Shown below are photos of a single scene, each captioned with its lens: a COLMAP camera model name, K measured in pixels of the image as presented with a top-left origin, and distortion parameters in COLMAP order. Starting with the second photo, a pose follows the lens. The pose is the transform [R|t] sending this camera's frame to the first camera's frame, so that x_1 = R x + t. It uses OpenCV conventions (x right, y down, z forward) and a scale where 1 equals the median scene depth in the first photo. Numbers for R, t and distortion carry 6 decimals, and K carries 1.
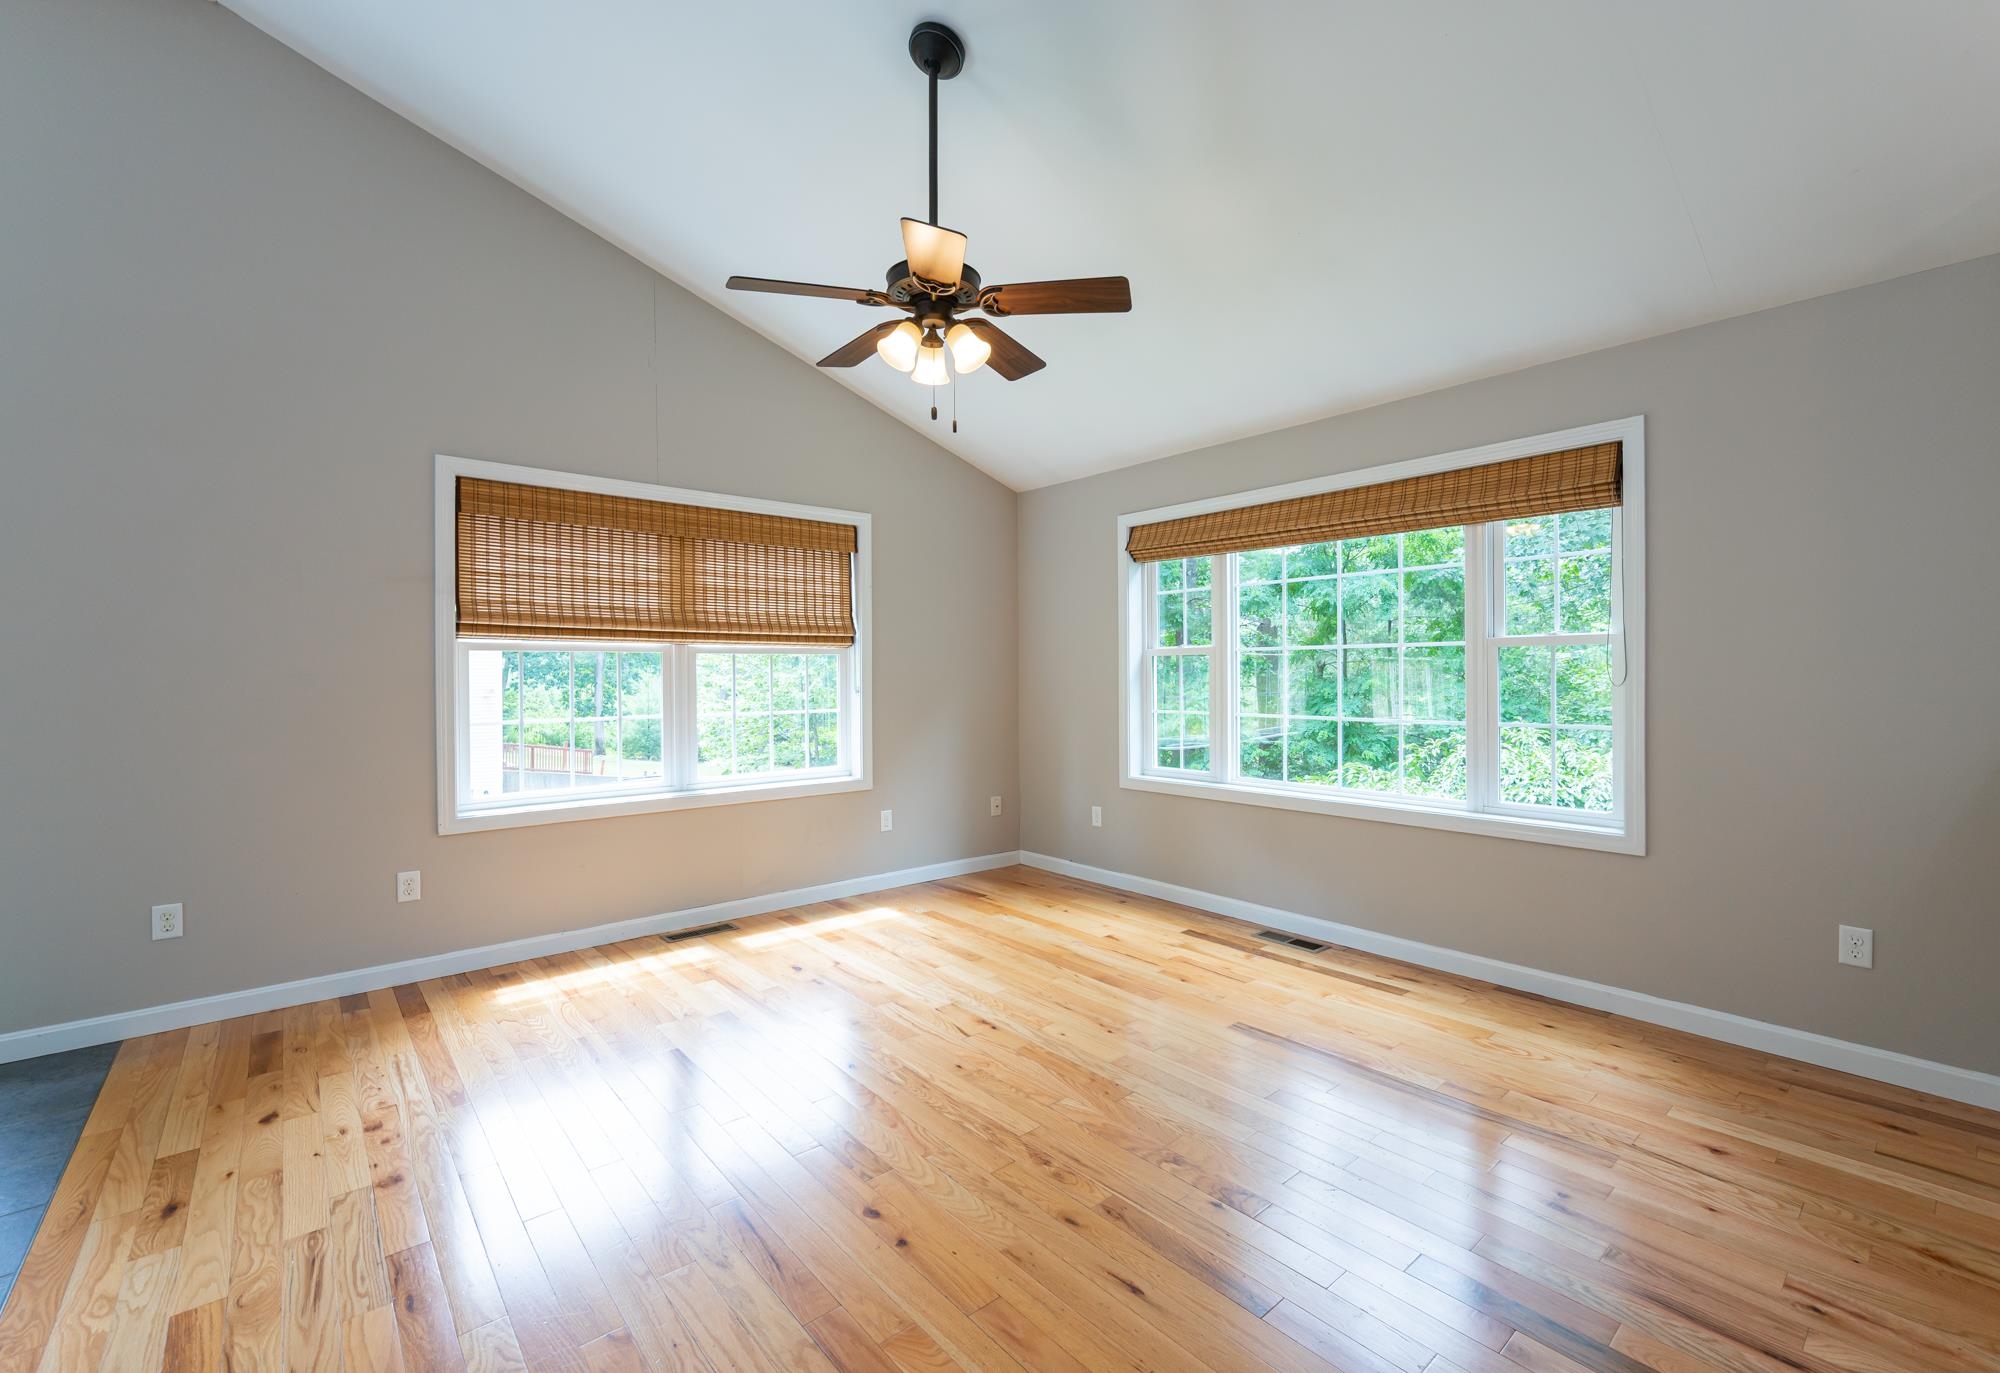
lens RADIAL K [[851.4, 0, 1029.7], [0, 851.4, 674.9], [0, 0, 1]] dist [-0.001746, -0.000334]
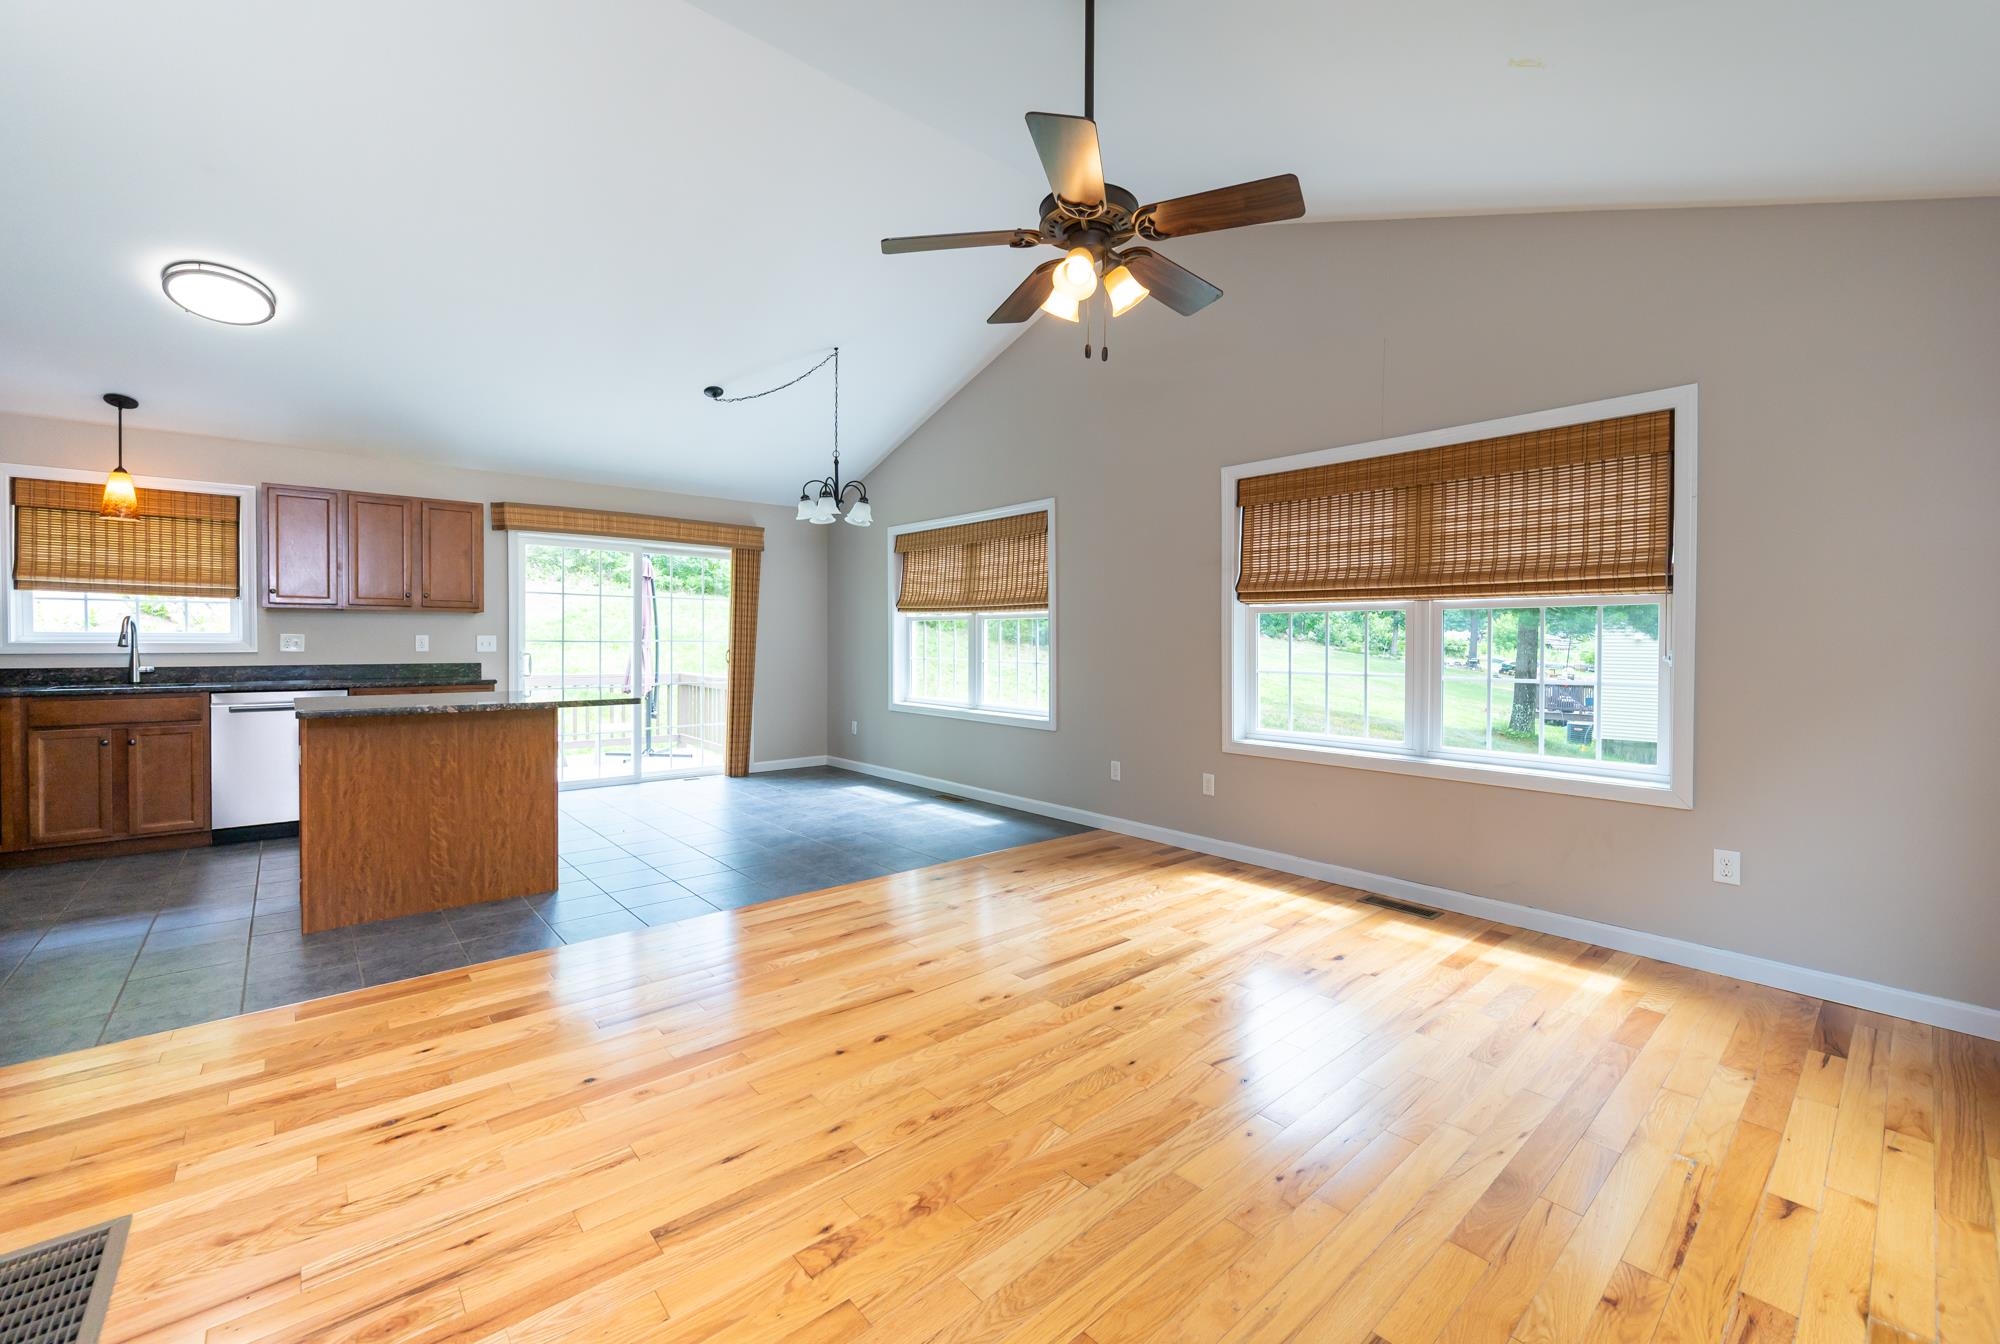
lens RADIAL K [[818.8, 0, 1026.5], [0, 818.8, 651.6], [0, 0, 1]] dist [-0.003154, -0.001049]
pose [[0.016665, 0.018174, -0.999696, 0.666031], [-0.009078, 0.999796, 0.018025, 0.011386], [0.999820, 0.008775, 0.016827, 0.755025]]
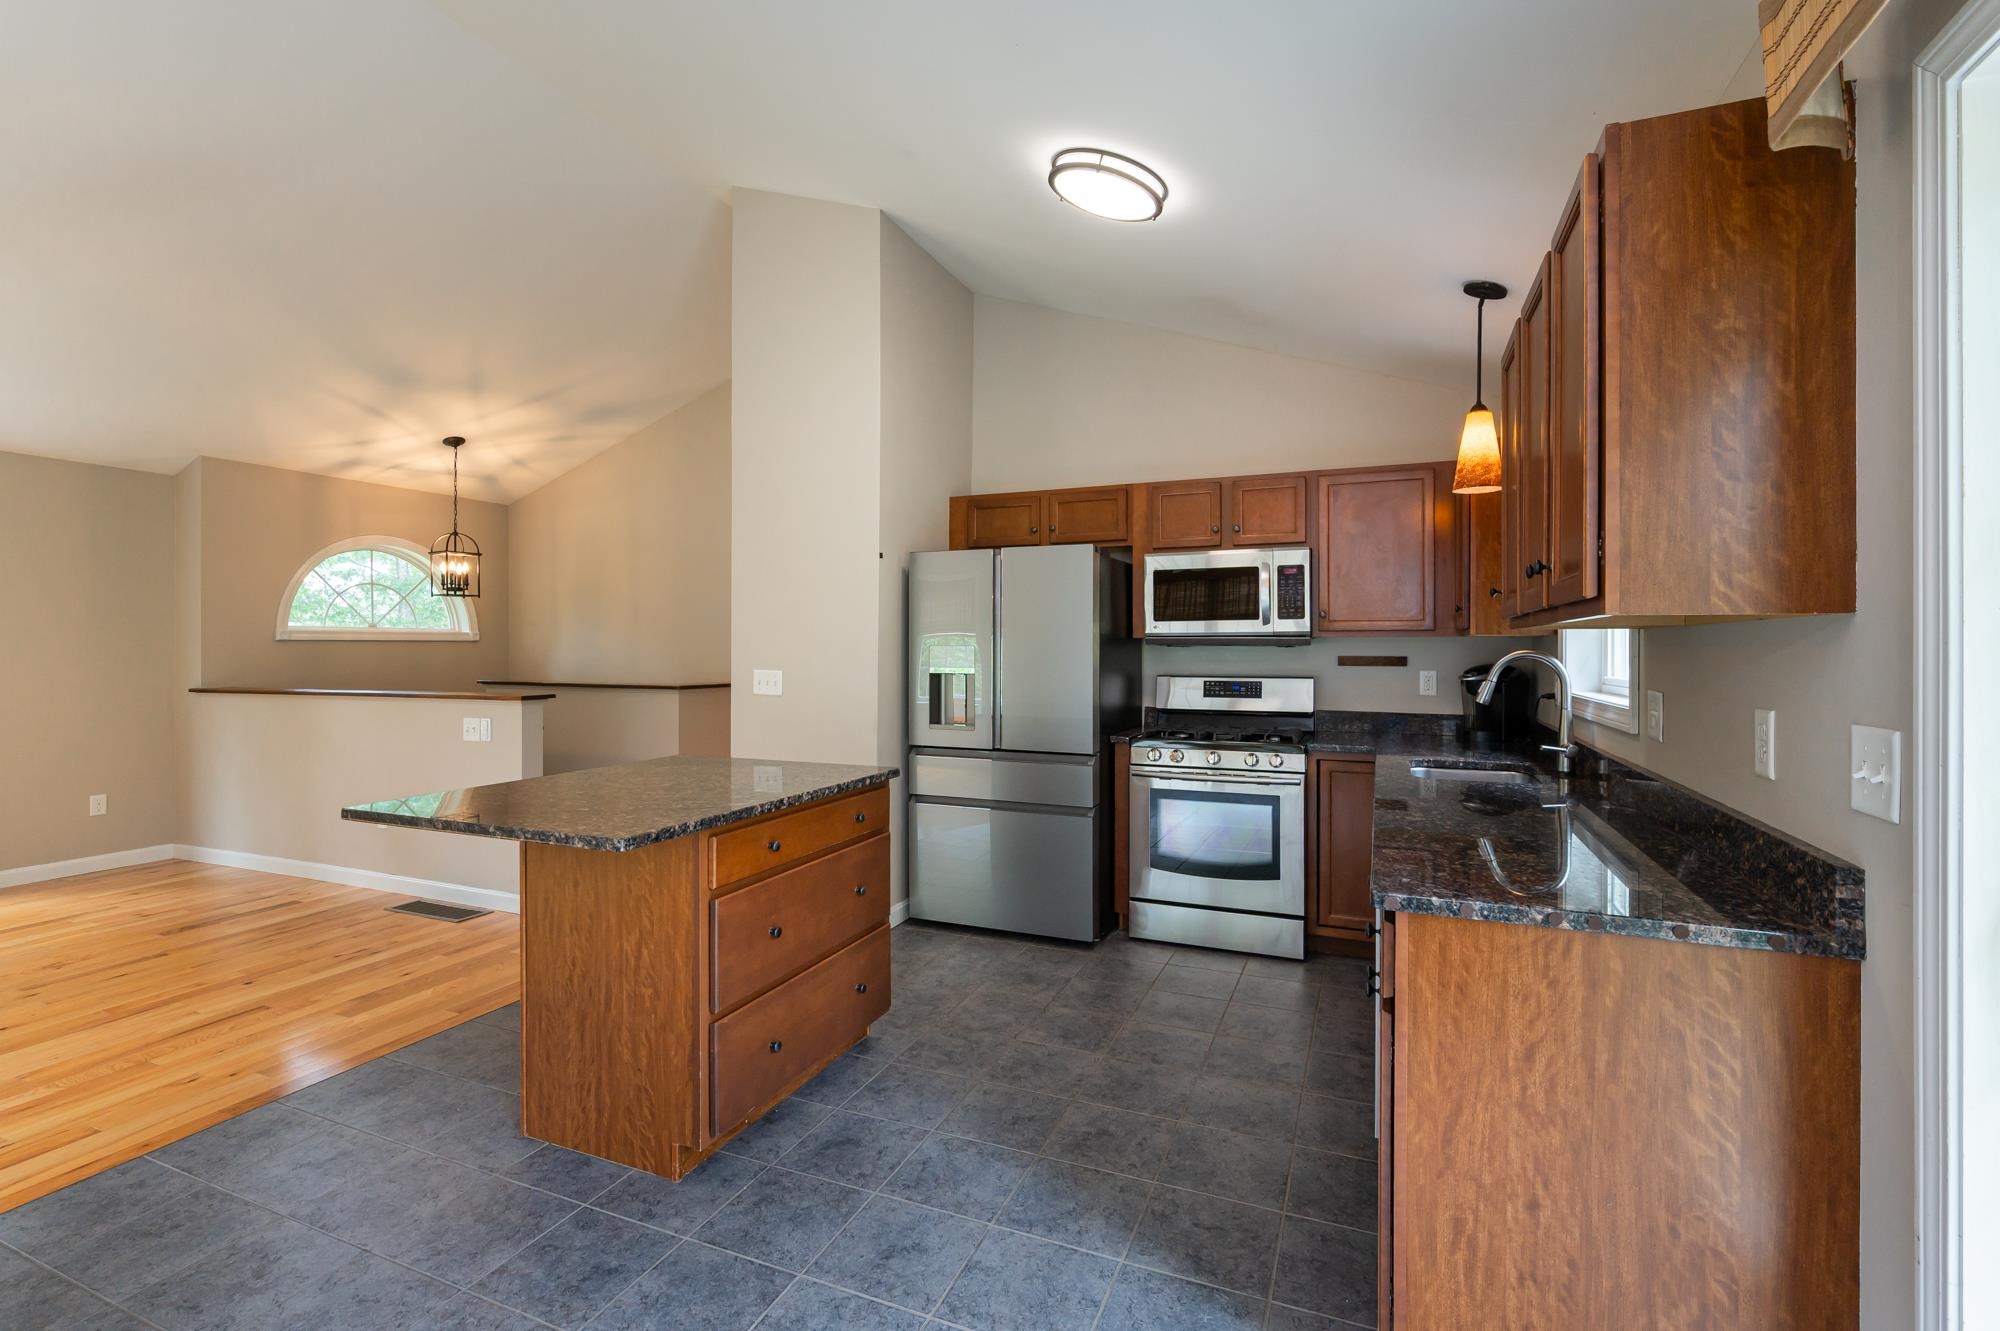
lens RADIAL K [[892.0, 0, 1004.4], [0, 892.0, 644.4], [0, 0, 1]] dist [-0.007227, 0.000461]
pose [[-0.439317, 0.008973, 0.898287, -1.472506], [0.006221, 0.999957, -0.006946, -0.016403], [-0.898310, 0.002537, -0.439354, 0.024878]]
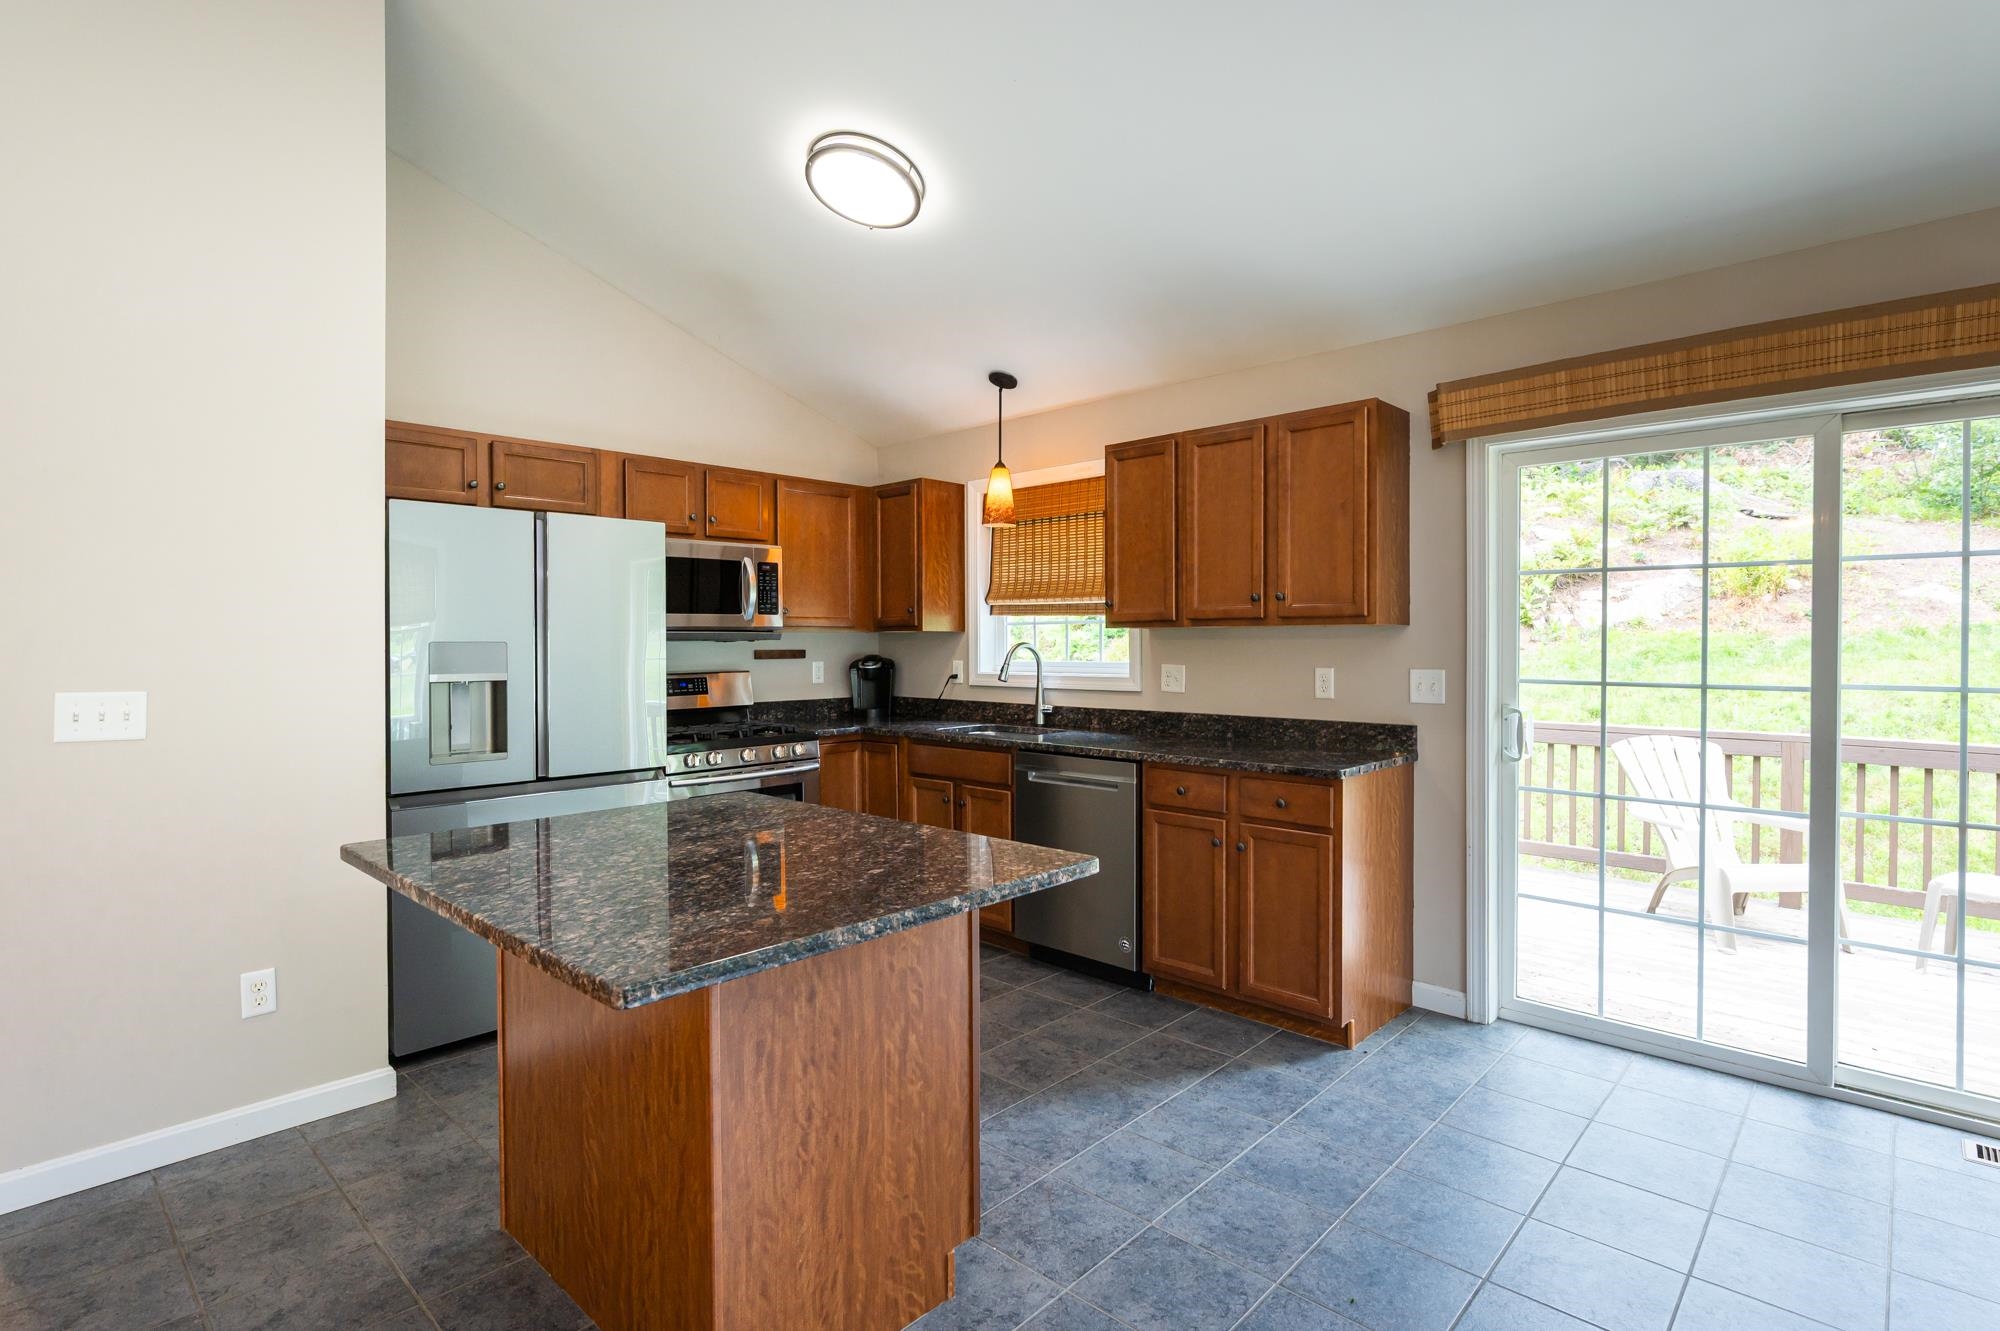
lens RADIAL K [[977.8, 0, 996.8], [0, 977.8, 650.0], [0, 0, 1]] dist [-0.004544, -0.000232]
pose [[-0.995294, 0.011952, -0.096163, -0.689727], [0.010533, 0.999828, 0.015253, -0.025081], [0.096329, 0.014168, -0.995249, 0.578933]]
